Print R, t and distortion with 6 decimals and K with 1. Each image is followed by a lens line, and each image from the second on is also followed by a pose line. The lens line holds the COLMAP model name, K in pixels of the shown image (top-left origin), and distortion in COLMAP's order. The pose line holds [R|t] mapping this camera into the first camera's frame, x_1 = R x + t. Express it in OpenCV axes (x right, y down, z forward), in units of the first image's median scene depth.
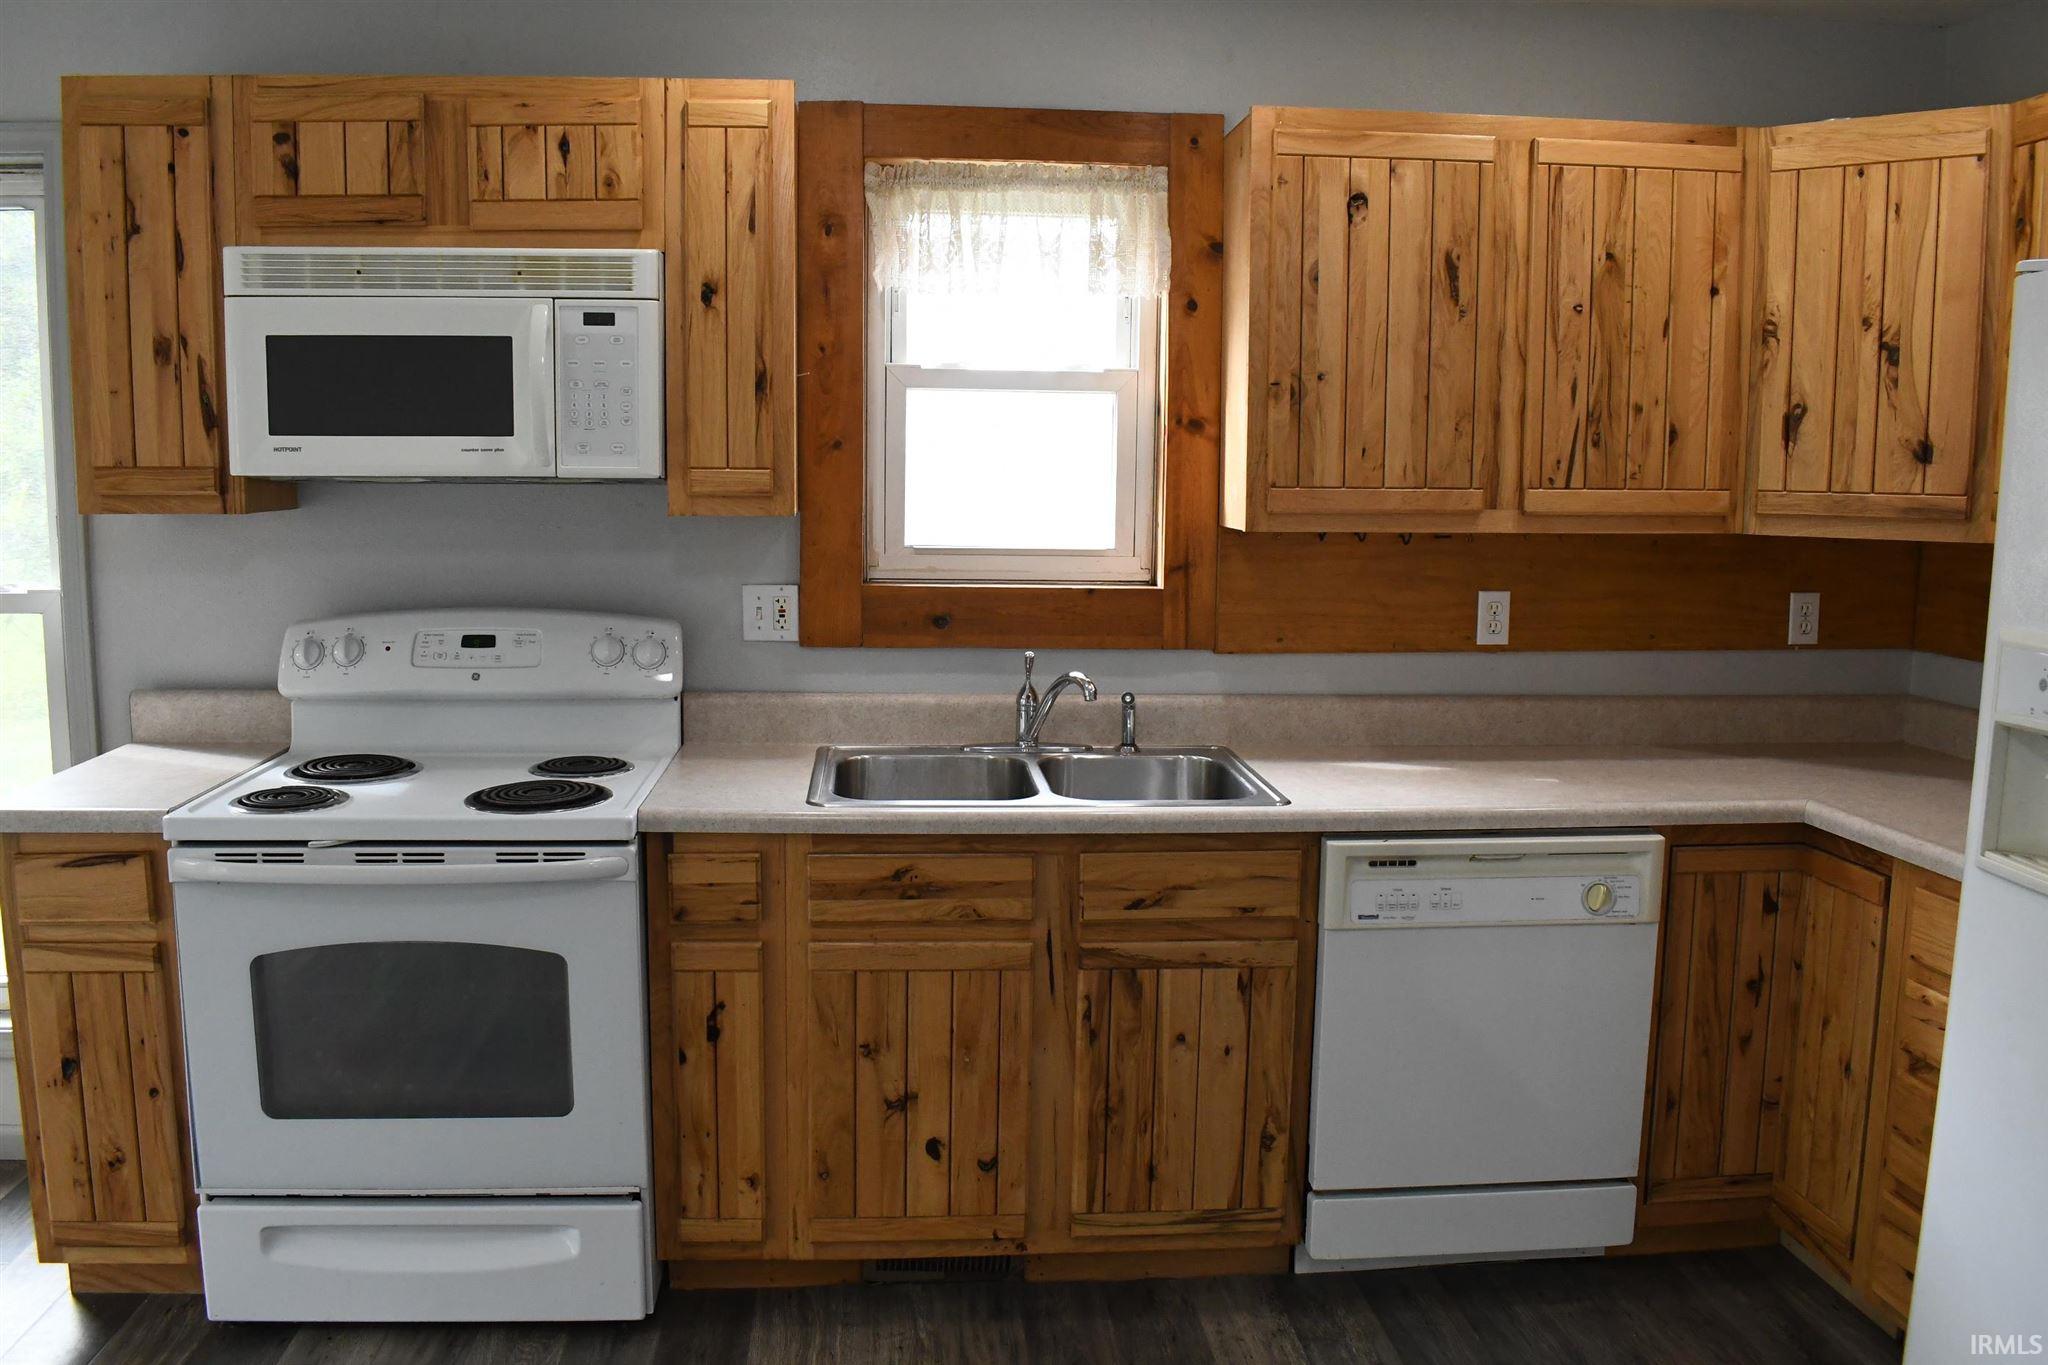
lens RADIAL K [[1592.1, 0, 1016.3], [0, 1592.1, 674.3], [0, 0, 1]] dist [-0.098164, 0.015323]
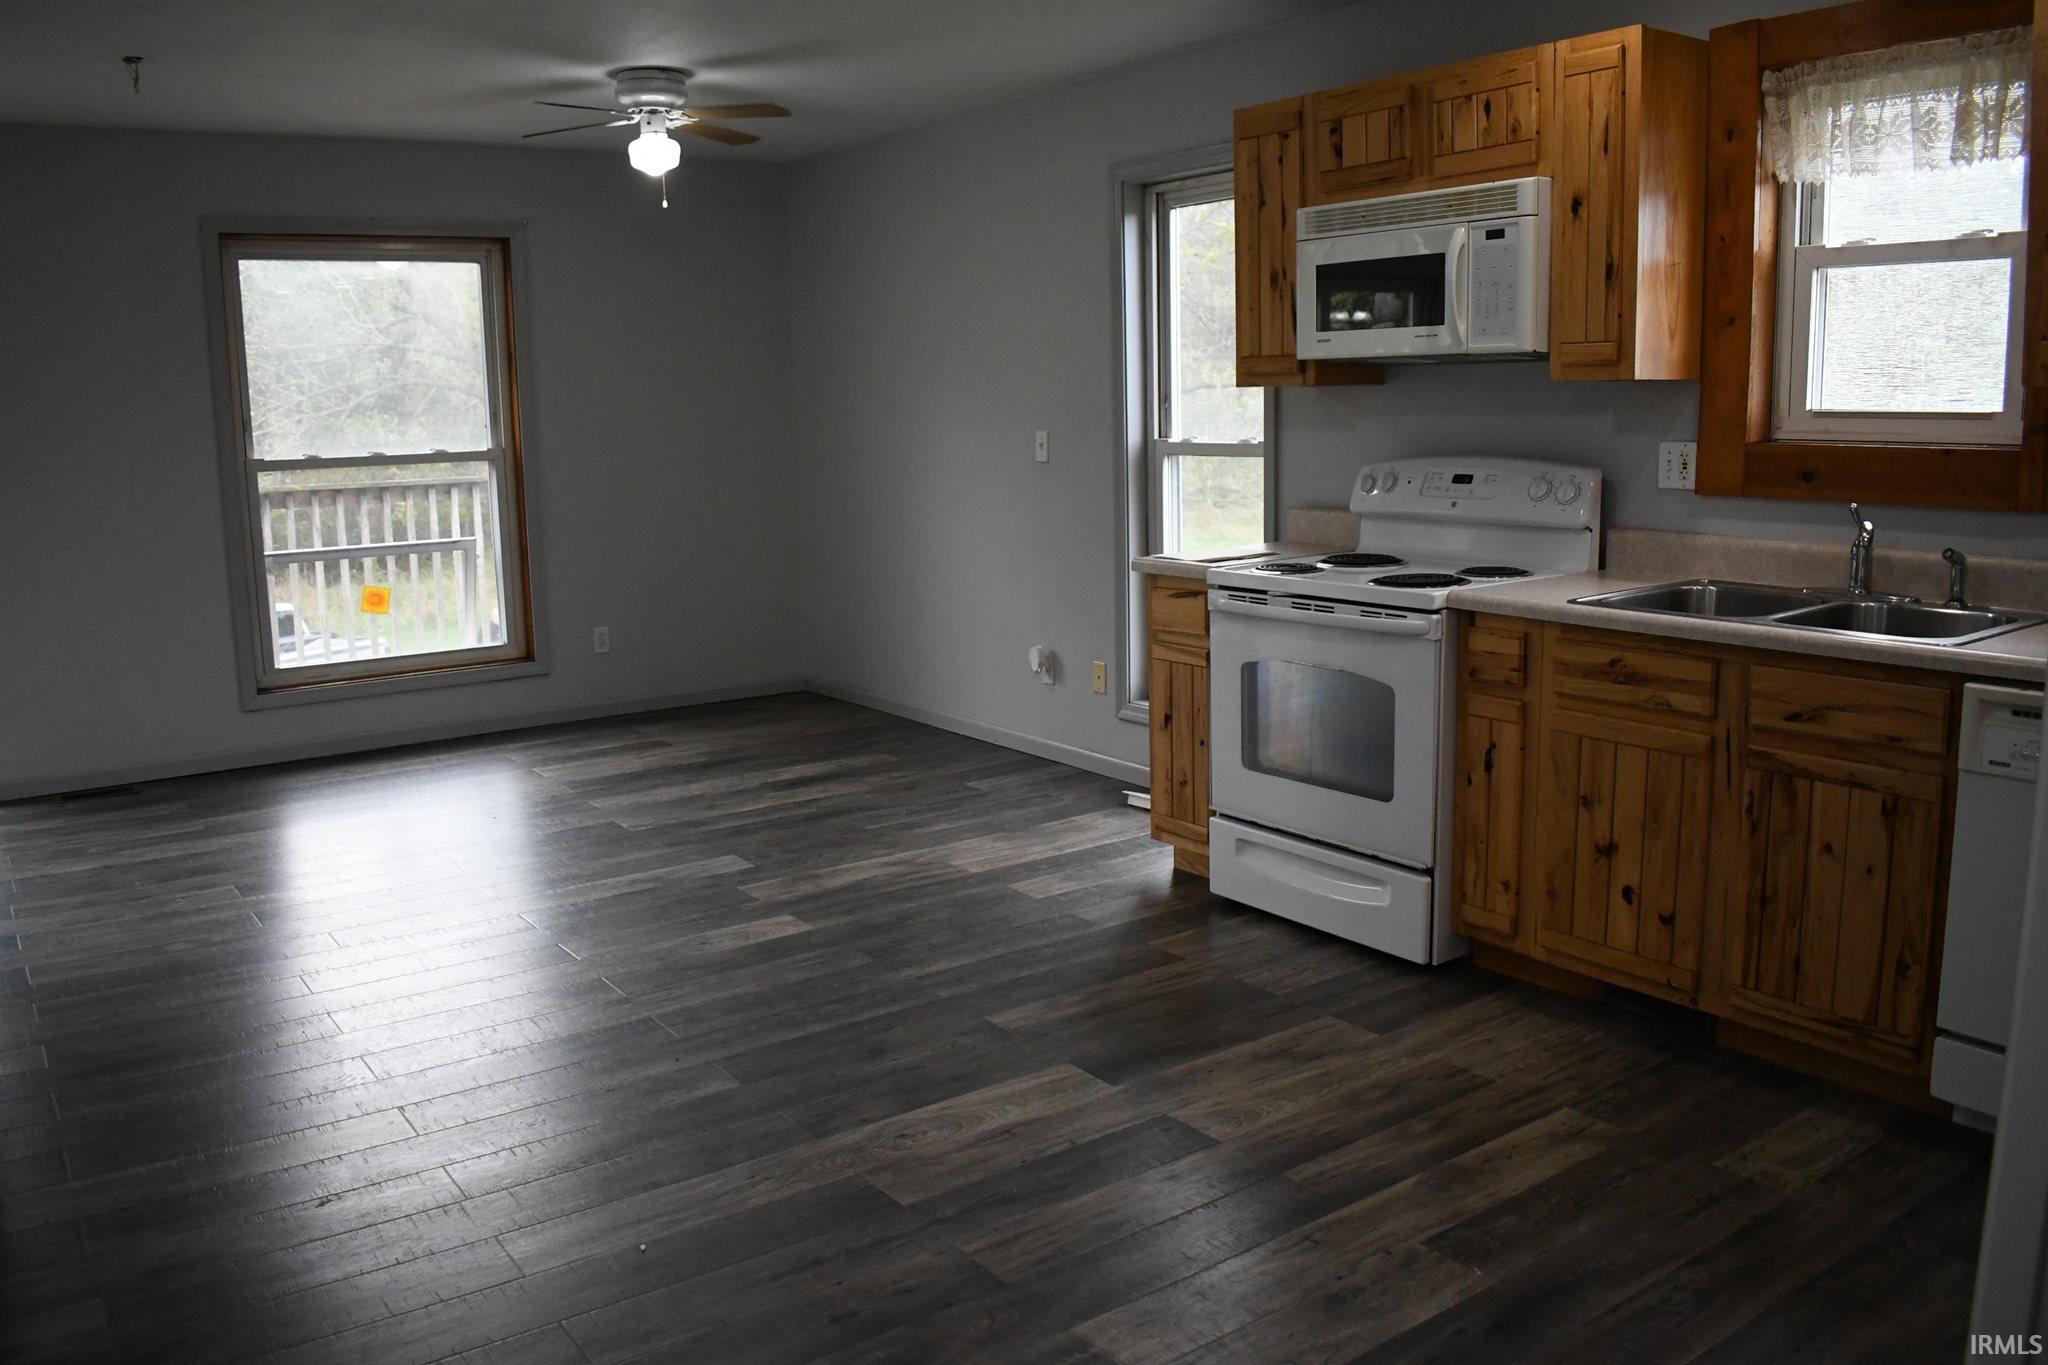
lens RADIAL K [[1592.1, 0, 1016.3], [0, 1592.1, 674.3], [0, 0, 1]] dist [-0.098164, 0.015323]
pose [[0.513662, 0.122327, -0.849227, 0.710183], [-0.082512, 0.992239, 0.093019, 0.057313], [0.854016, 0.022291, 0.519769, -0.038677]]
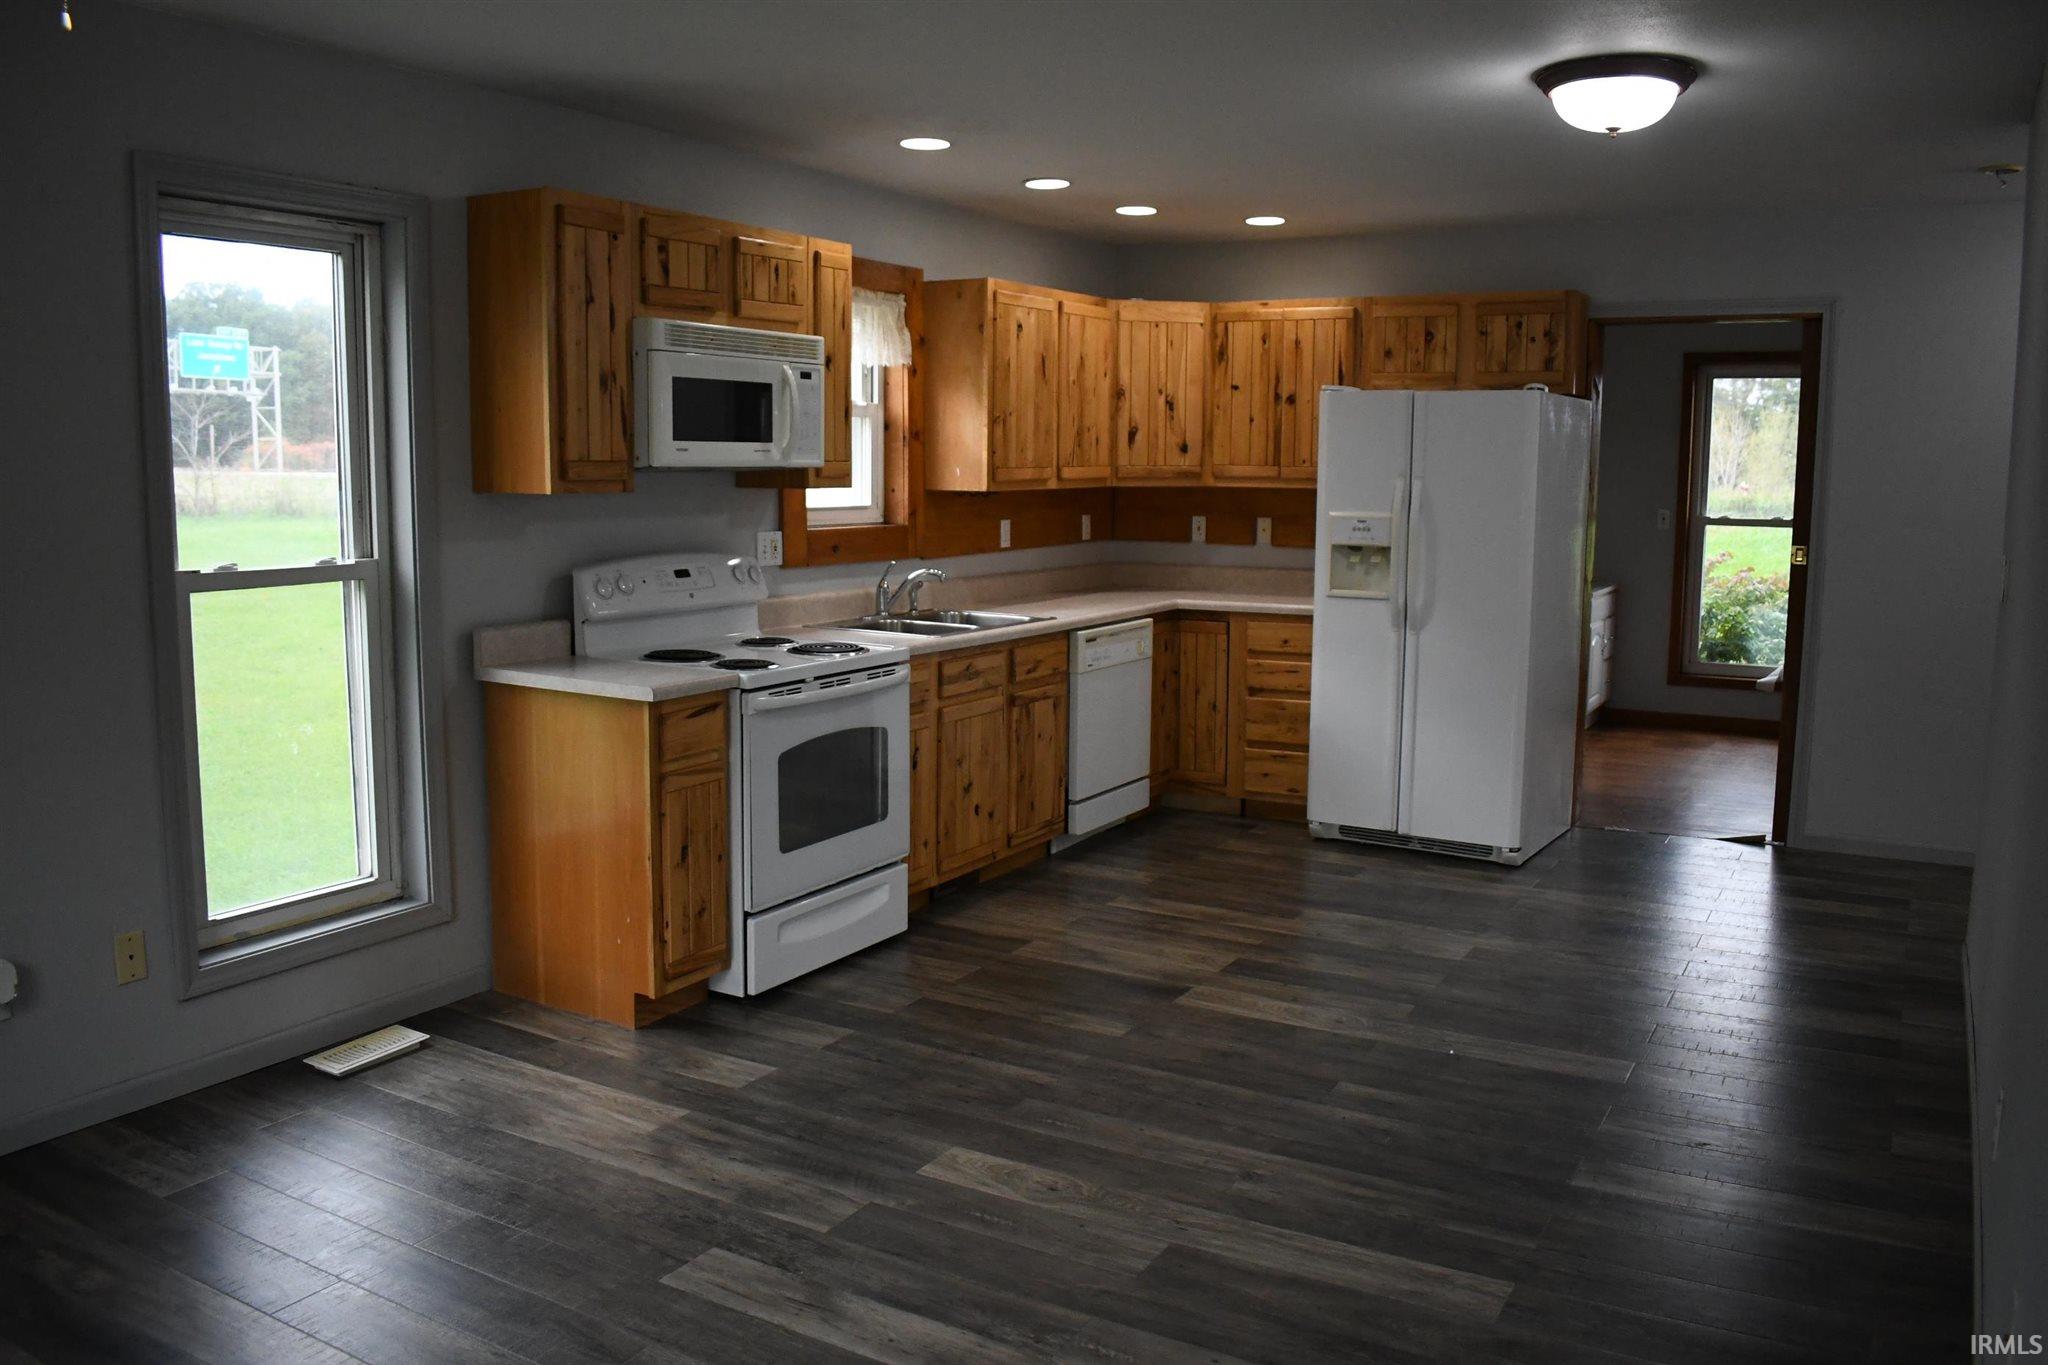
lens RADIAL K [[1592.1, 0, 1016.3], [0, 1592.1, 674.3], [0, 0, 1]] dist [-0.098164, 0.015323]
pose [[0.577591, -0.115606, 0.808099, -1.581710], [0.104276, 0.992261, 0.067421, 0.007407], [-0.809639, 0.045324, 0.585175, -0.193703]]
